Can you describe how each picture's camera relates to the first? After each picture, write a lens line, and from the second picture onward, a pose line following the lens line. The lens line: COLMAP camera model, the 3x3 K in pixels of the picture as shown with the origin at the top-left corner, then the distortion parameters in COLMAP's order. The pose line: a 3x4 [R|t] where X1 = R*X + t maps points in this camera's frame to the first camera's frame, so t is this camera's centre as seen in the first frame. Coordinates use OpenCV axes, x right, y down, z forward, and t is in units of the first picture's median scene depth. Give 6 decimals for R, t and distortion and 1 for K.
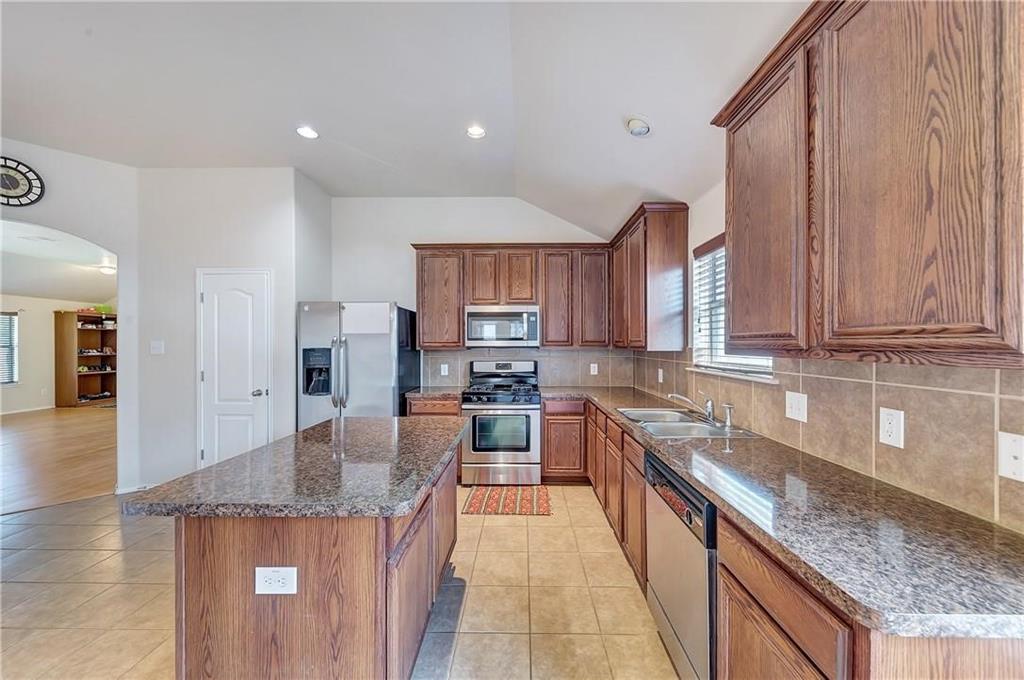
lens RADIAL K [[367.5, 0, 514.3], [0, 367.5, 345.0], [0, 0, 1]] dist [0.006519, -0.001941]
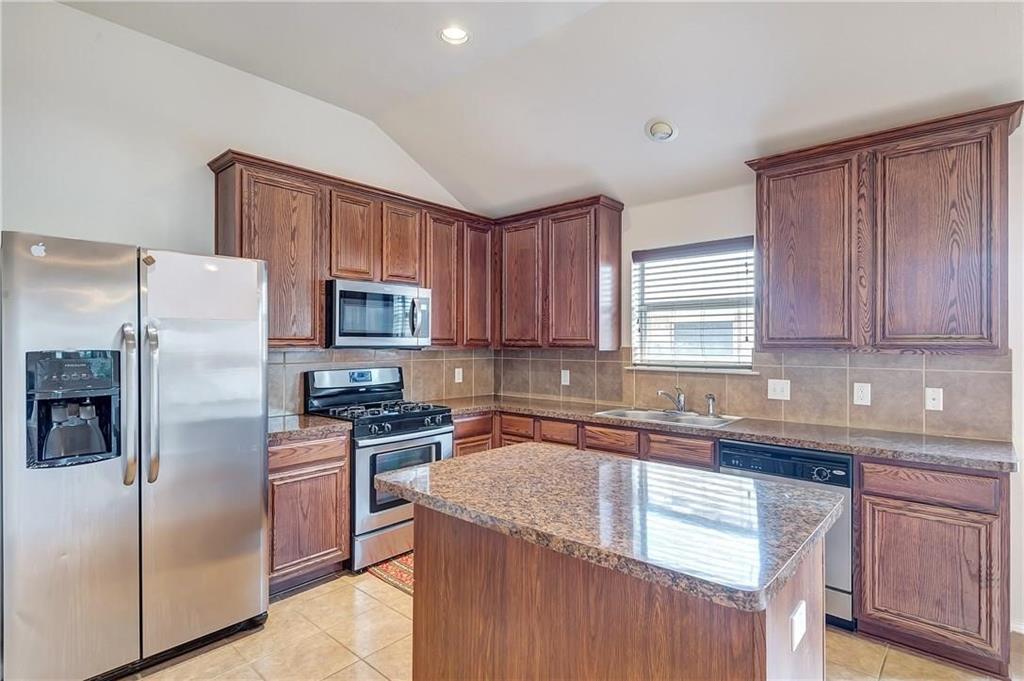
lens RADIAL K [[512.6, 0, 518.2], [0, 512.6, 339.2], [0, 0, 1]] dist [0.004201, -0.001258]
pose [[0.651132, 0.009384, 0.758907, -0.631689], [-0.002081, 0.999942, -0.010578, 0.001014], [-0.758962, 0.005309, 0.651113, 0.239798]]
